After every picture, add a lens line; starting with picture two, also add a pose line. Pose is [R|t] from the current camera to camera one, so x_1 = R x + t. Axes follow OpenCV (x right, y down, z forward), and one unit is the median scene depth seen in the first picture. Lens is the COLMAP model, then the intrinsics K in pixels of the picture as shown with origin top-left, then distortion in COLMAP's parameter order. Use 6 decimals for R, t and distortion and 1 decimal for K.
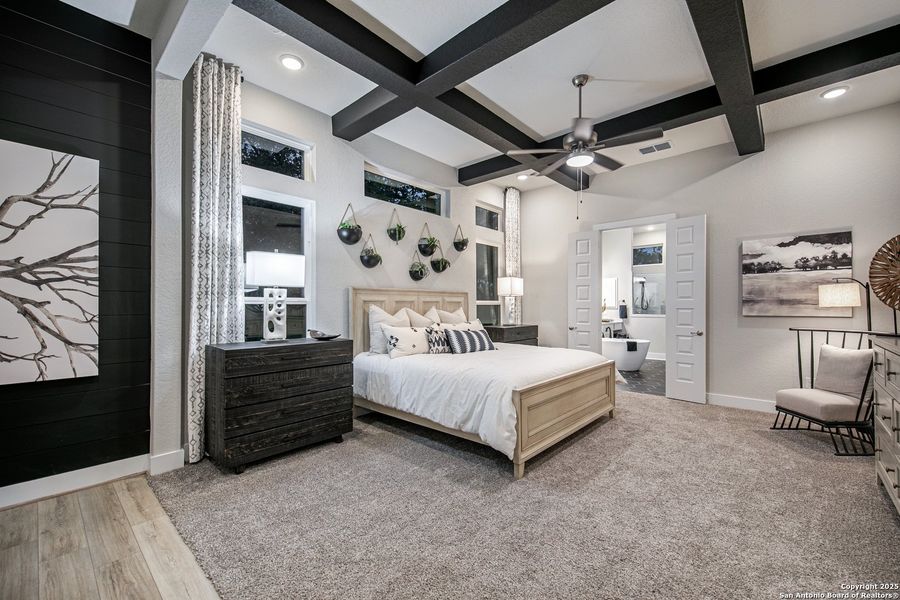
lens RADIAL K [[410.4, 0, 449.0], [0, 410.4, 306.3], [0, 0, 1]] dist [0.000190, 0.000036]
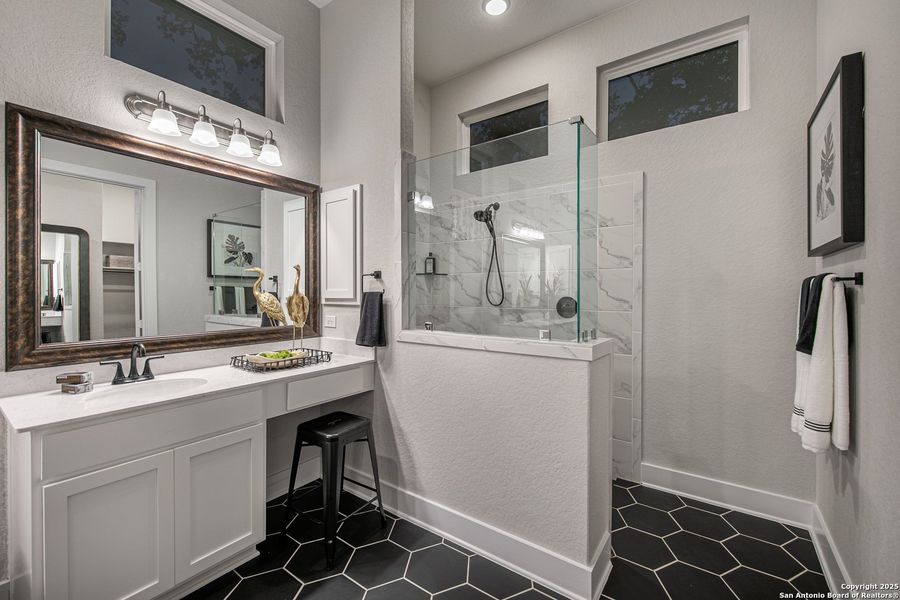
lens RADIAL K [[369.9, 0, 445.9], [0, 369.9, 291.8], [0, 0, 1]] dist [0.003469, -0.000046]
pose [[0.998147, 0.007982, 0.060319, 0.452059], [-0.008384, 0.999944, 0.006406, -0.004645], [-0.060265, -0.006900, 0.998159, 0.777543]]
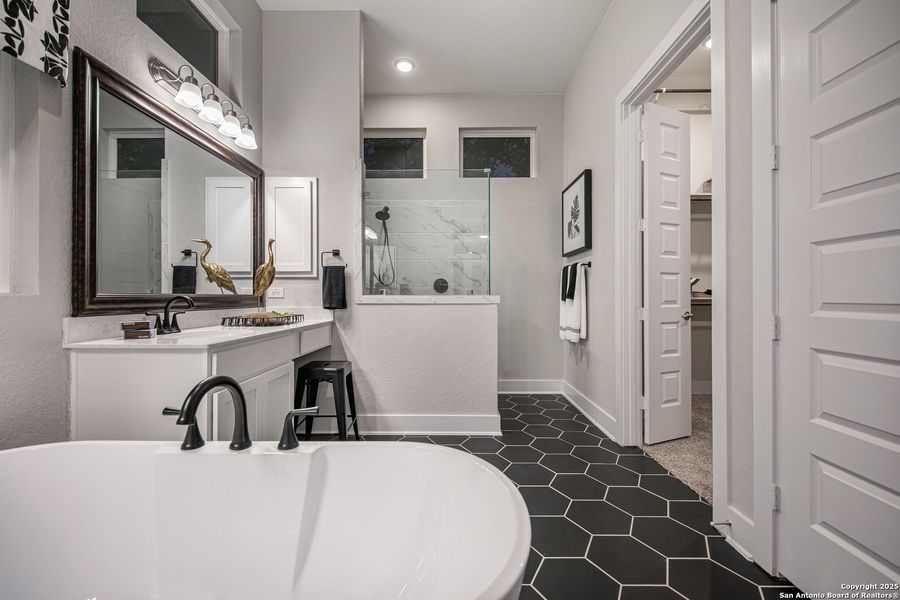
lens RADIAL K [[369.9, 0, 445.9], [0, 369.9, 291.8], [0, 0, 1]] dist [0.003469, -0.000046]
pose [[0.781861, 0.015310, 0.623265, 0.317358], [-0.011374, 0.999882, -0.010292, 0.018037], [-0.623349, 0.000958, 0.781943, 0.732158]]
